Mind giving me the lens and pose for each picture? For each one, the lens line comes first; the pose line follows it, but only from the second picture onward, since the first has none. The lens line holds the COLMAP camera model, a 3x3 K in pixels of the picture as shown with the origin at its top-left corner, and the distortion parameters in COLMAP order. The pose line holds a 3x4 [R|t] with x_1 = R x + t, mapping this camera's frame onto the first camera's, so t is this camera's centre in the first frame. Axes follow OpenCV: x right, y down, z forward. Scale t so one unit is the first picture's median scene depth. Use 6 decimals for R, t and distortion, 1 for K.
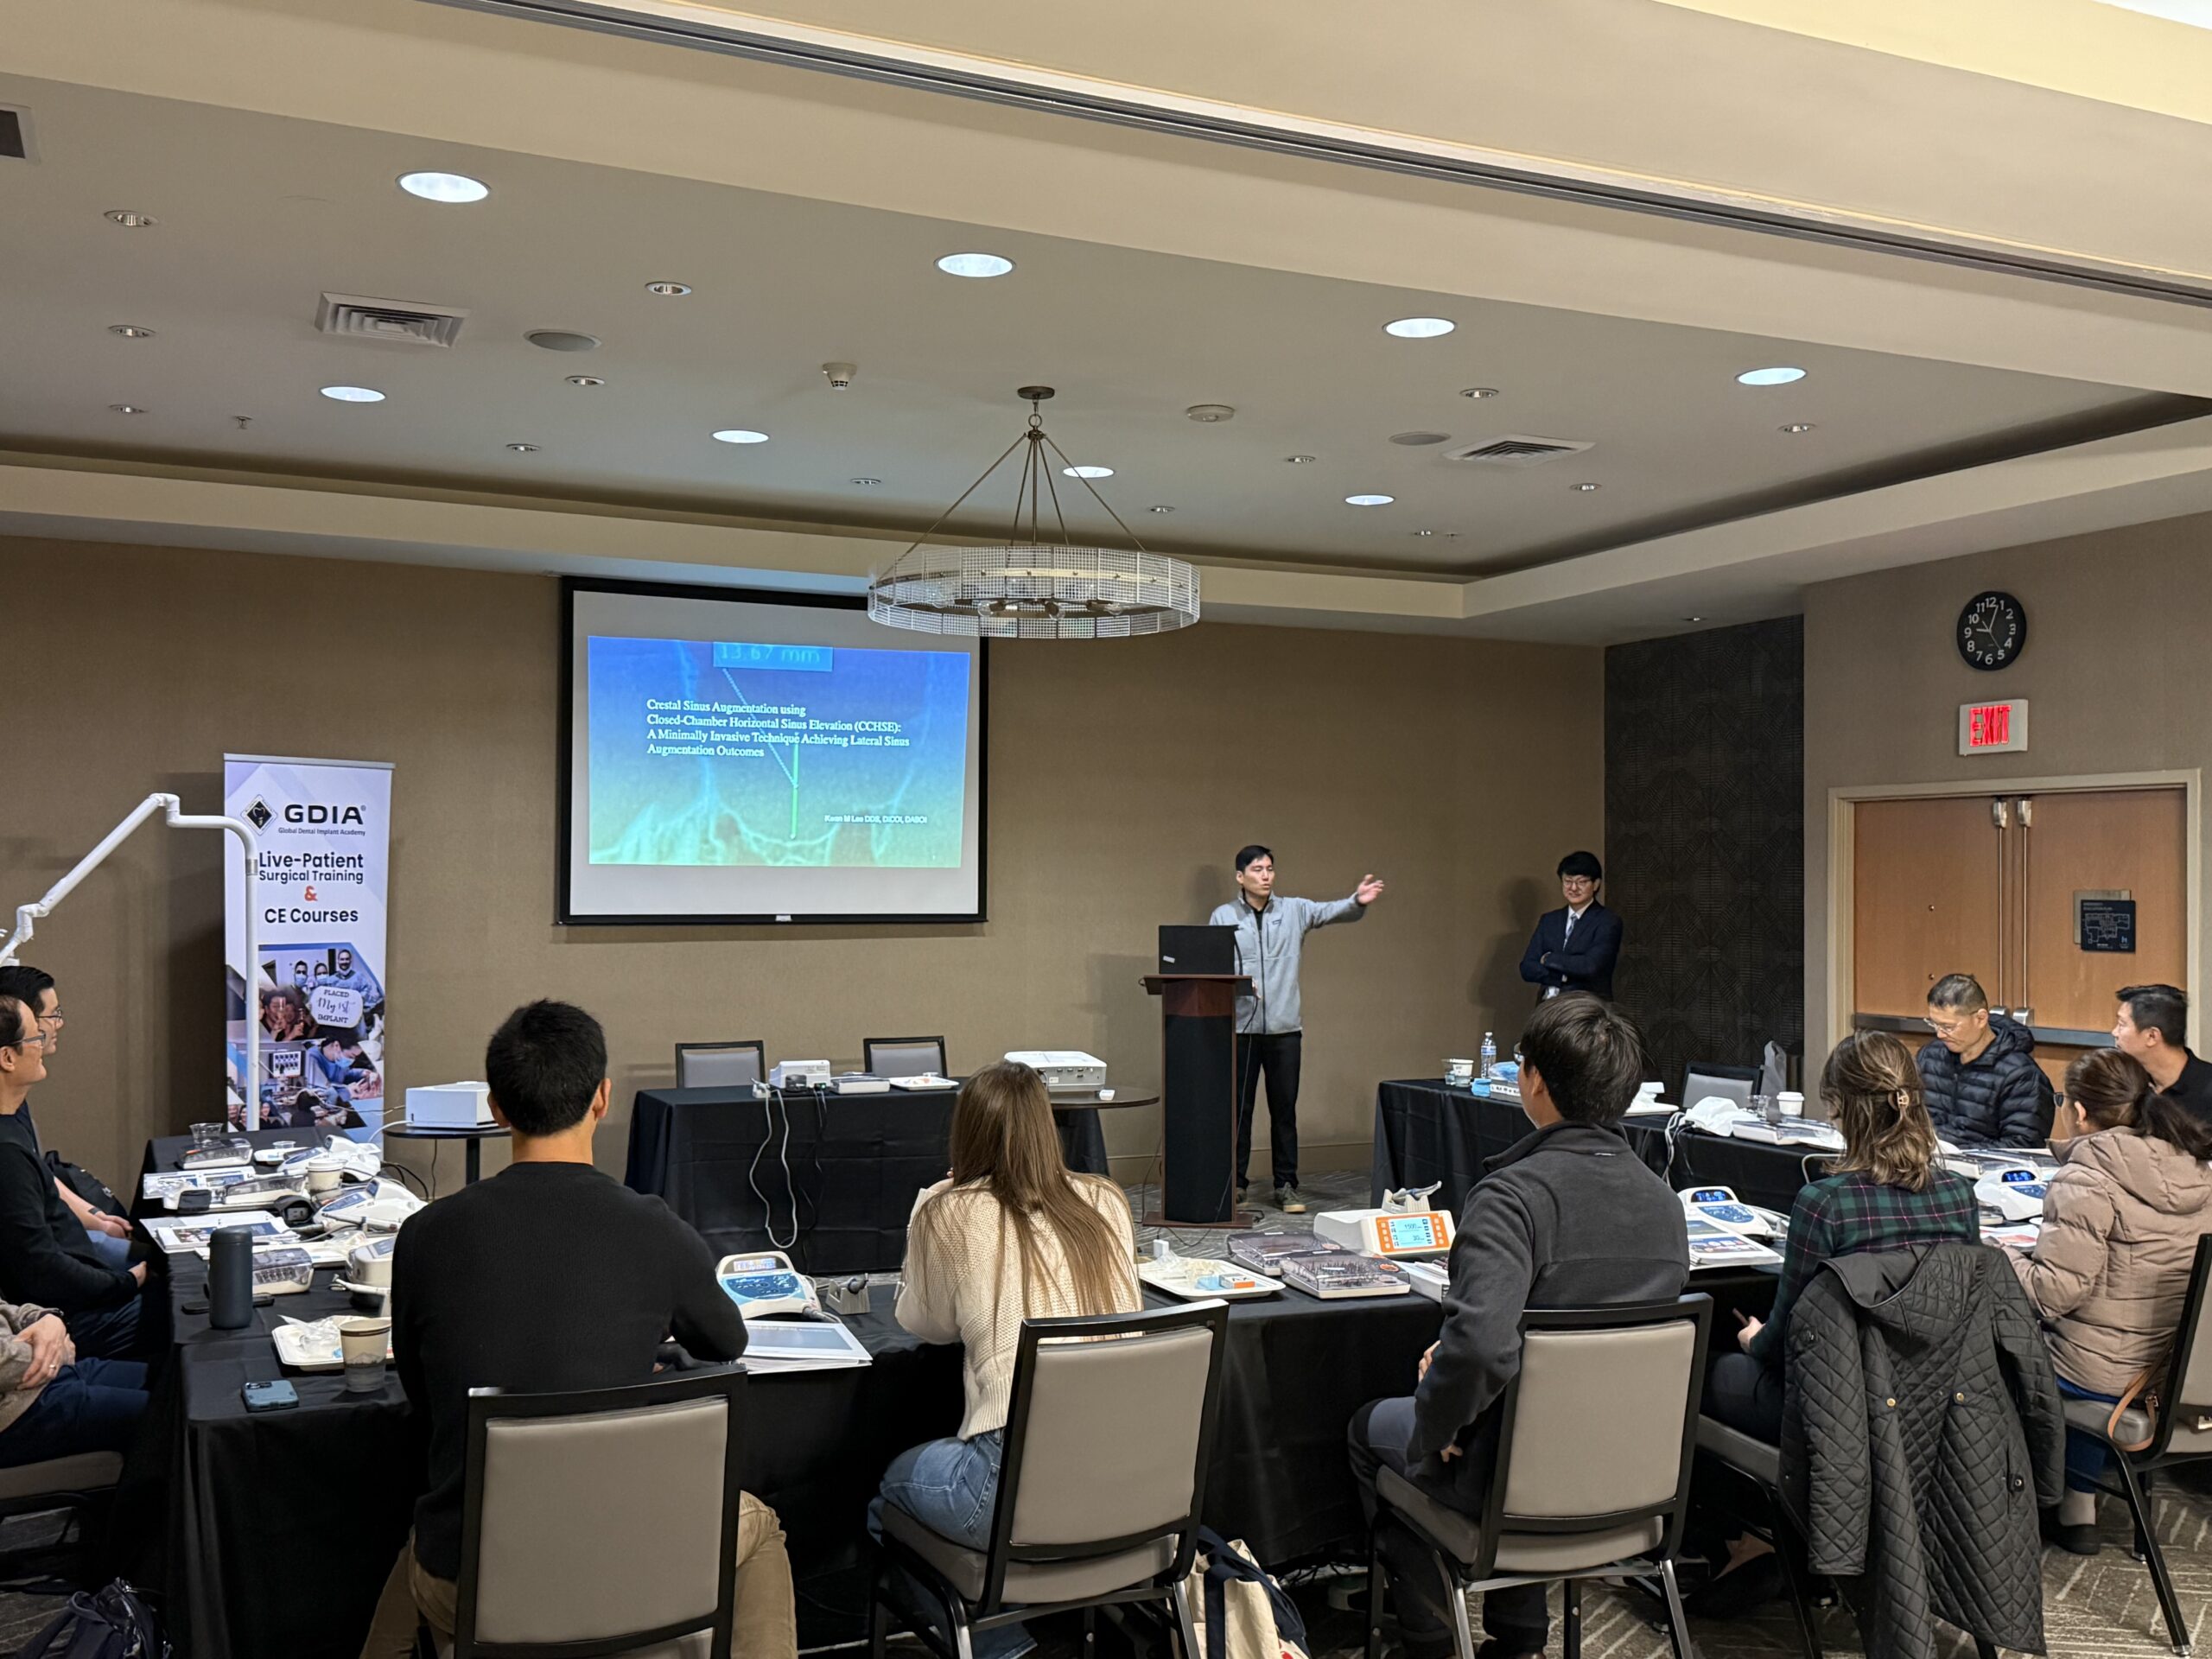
lens RADIAL K [[2101.7, 0, 1129.4], [0, 2101.7, 826.0], [0, 0, 1]] dist [0.171482, -0.363607]
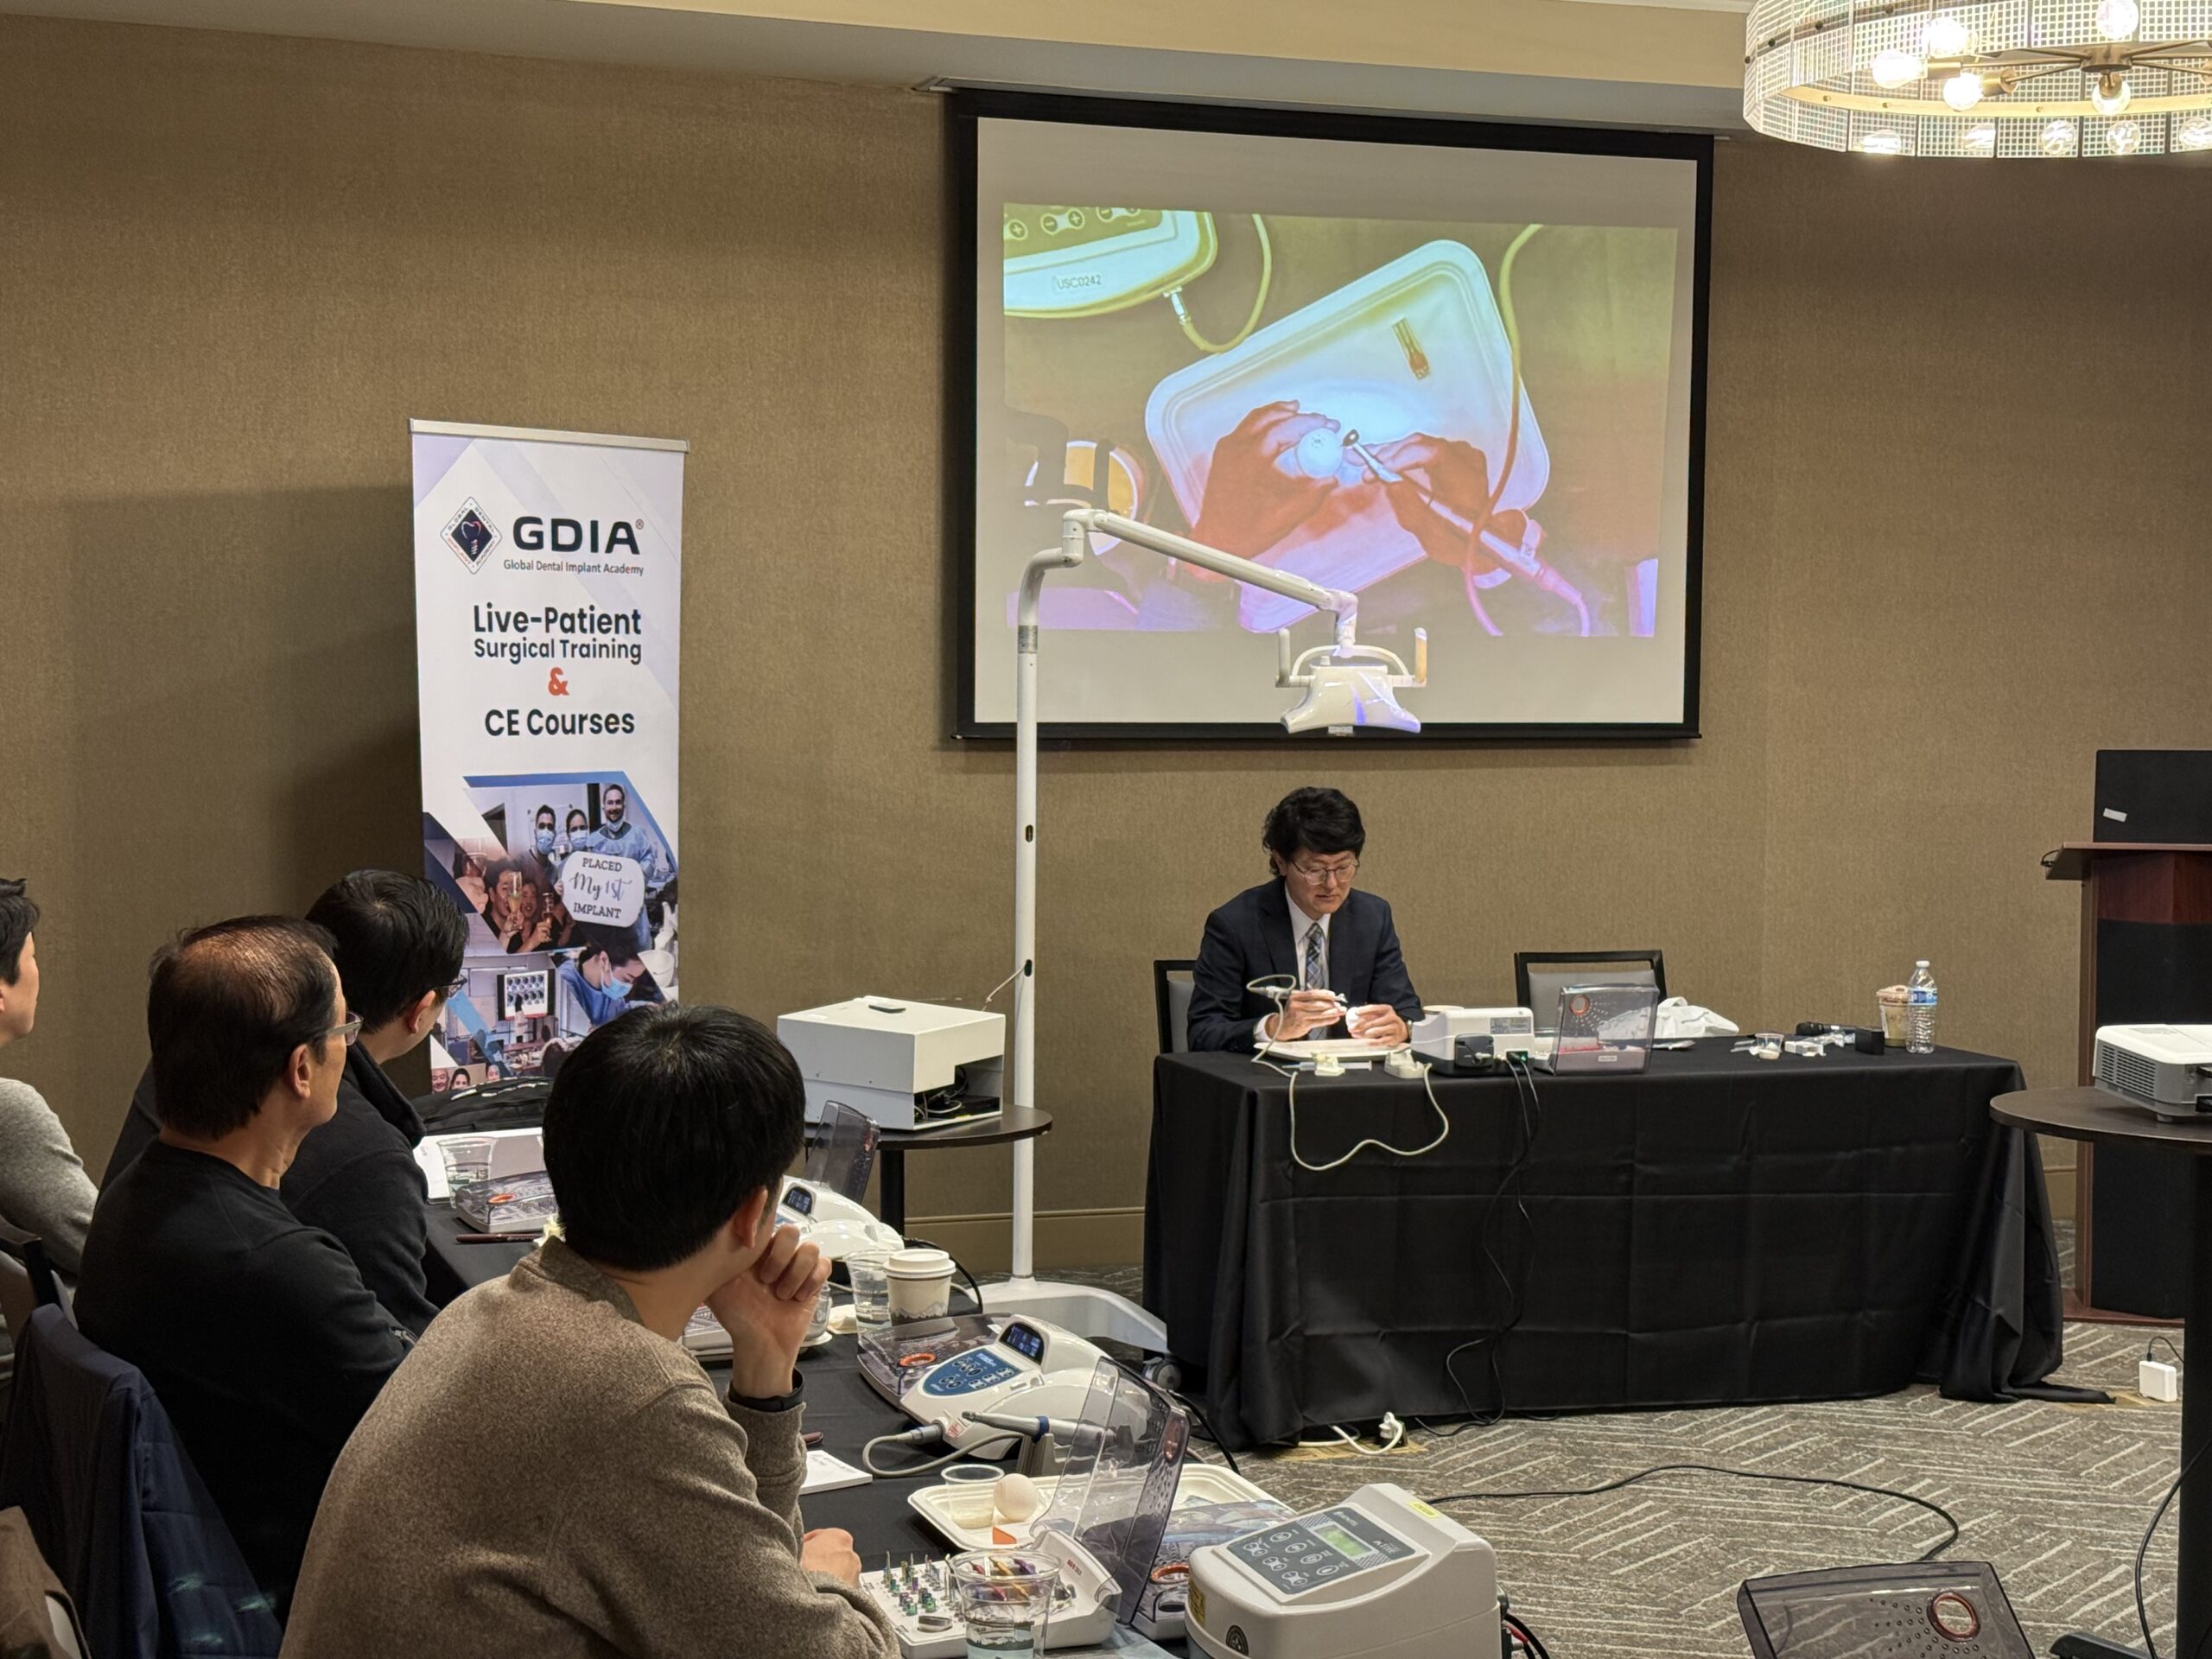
lens RADIAL K [[3230.6, 0, 1106.0], [0, 3230.6, 829.5], [0, 0, 1]] dist [0.131106, -0.075494]
pose [[0.994227, 0.008396, -0.106966, -0.155984], [-0.000014, 0.996944, 0.078120, 0.004684], [0.107295, -0.077668, 0.991189, 0.195586]]
